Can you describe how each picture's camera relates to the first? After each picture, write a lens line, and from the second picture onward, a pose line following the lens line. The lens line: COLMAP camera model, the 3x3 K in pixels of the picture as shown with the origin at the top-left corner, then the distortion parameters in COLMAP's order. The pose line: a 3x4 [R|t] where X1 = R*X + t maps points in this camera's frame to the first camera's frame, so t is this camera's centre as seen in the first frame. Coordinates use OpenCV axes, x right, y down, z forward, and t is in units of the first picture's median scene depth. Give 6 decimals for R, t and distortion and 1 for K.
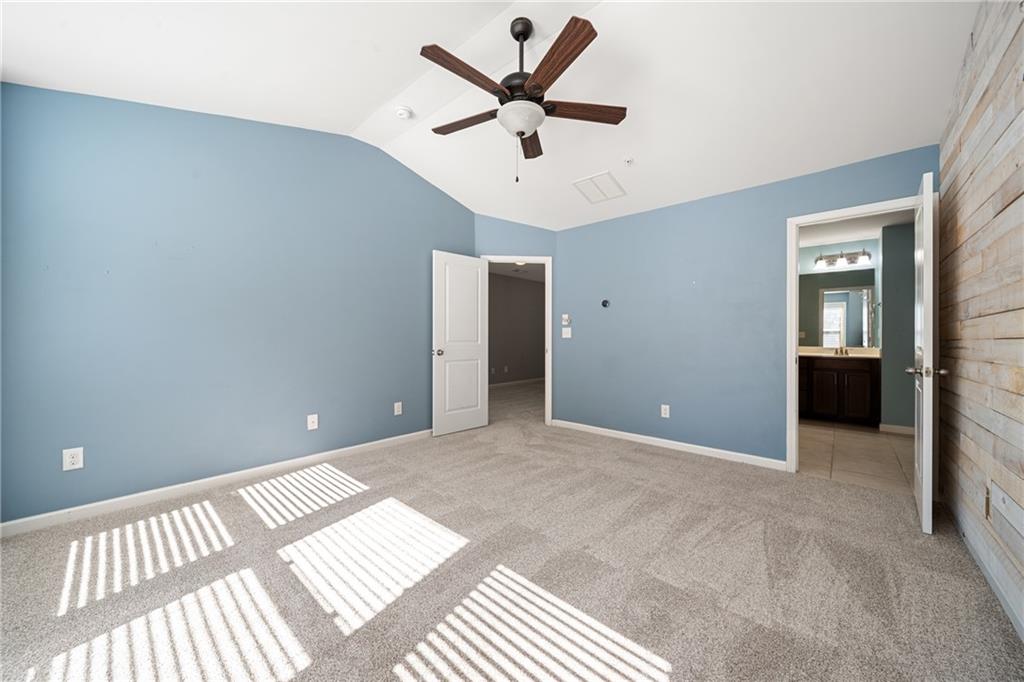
lens RADIAL K [[375.9, 0, 512.1], [0, 375.9, 338.6], [0, 0, 1]] dist [0.000020, -0.000299]
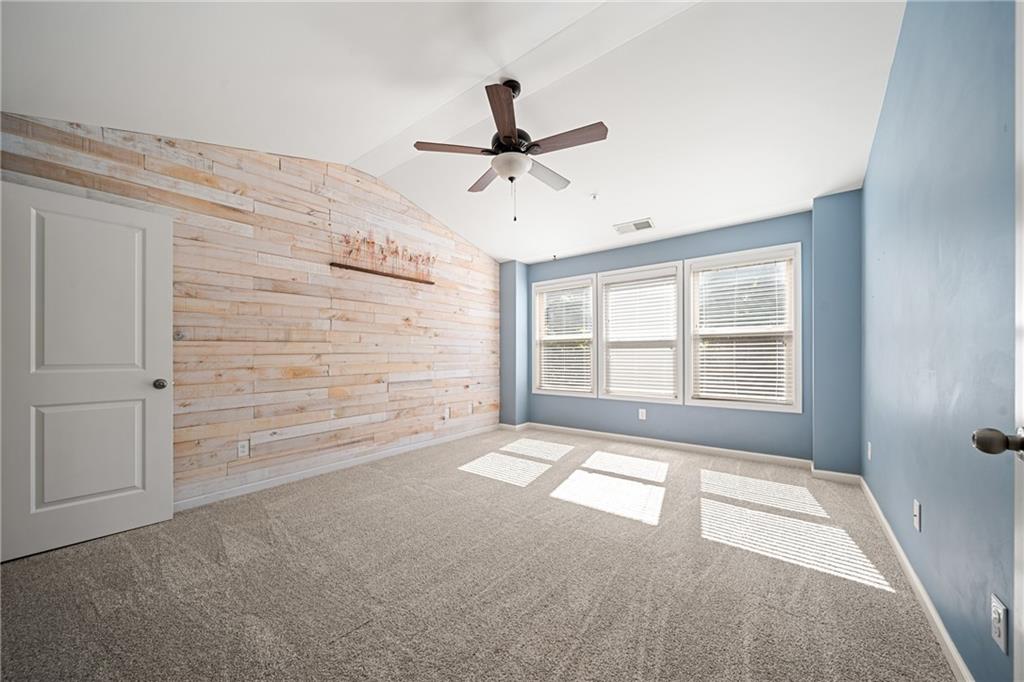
lens RADIAL K [[357.3, 0, 513.8], [0, 357.3, 351.9], [0, 0, 1]] dist [0.000919, -0.001308]
pose [[-0.996393, 0.002671, -0.084817, 0.084059], [0.002466, 0.999994, 0.002522, -0.010150], [0.084824, 0.002303, -0.996393, 1.488834]]
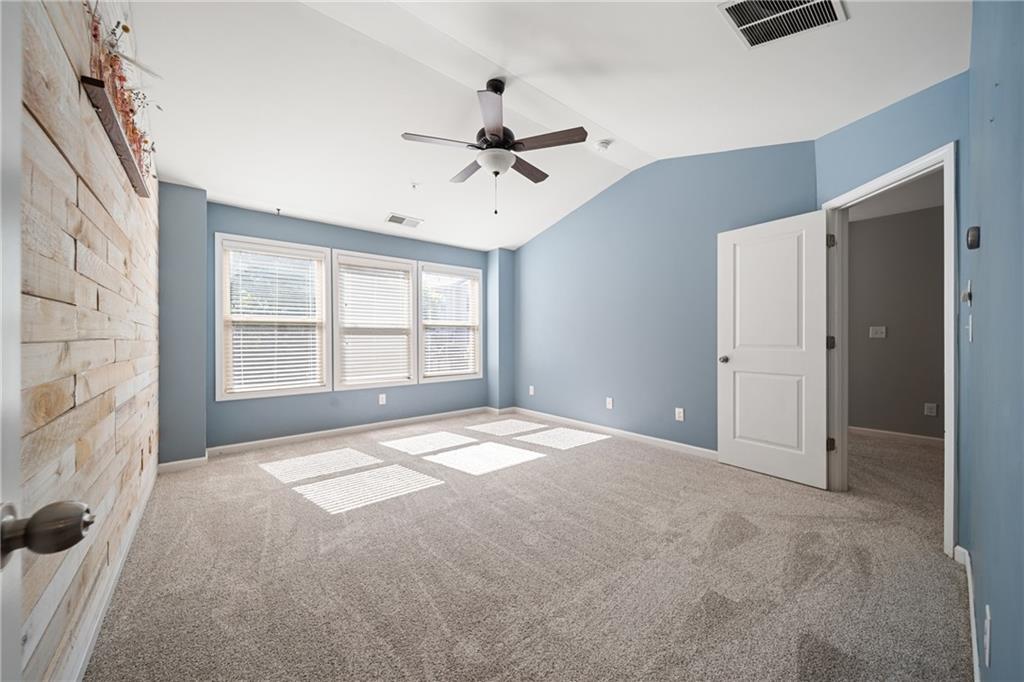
lens RADIAL K [[354.9, 0, 495.4], [0, 354.9, 339.9], [0, 0, 1]] dist [-0.000220, -0.000045]
pose [[-0.164944, 0.000005, -0.986303, 0.807594], [-0.003849, 0.999992, 0.000649, -0.003825], [0.986295, 0.003903, -0.164943, 0.824512]]
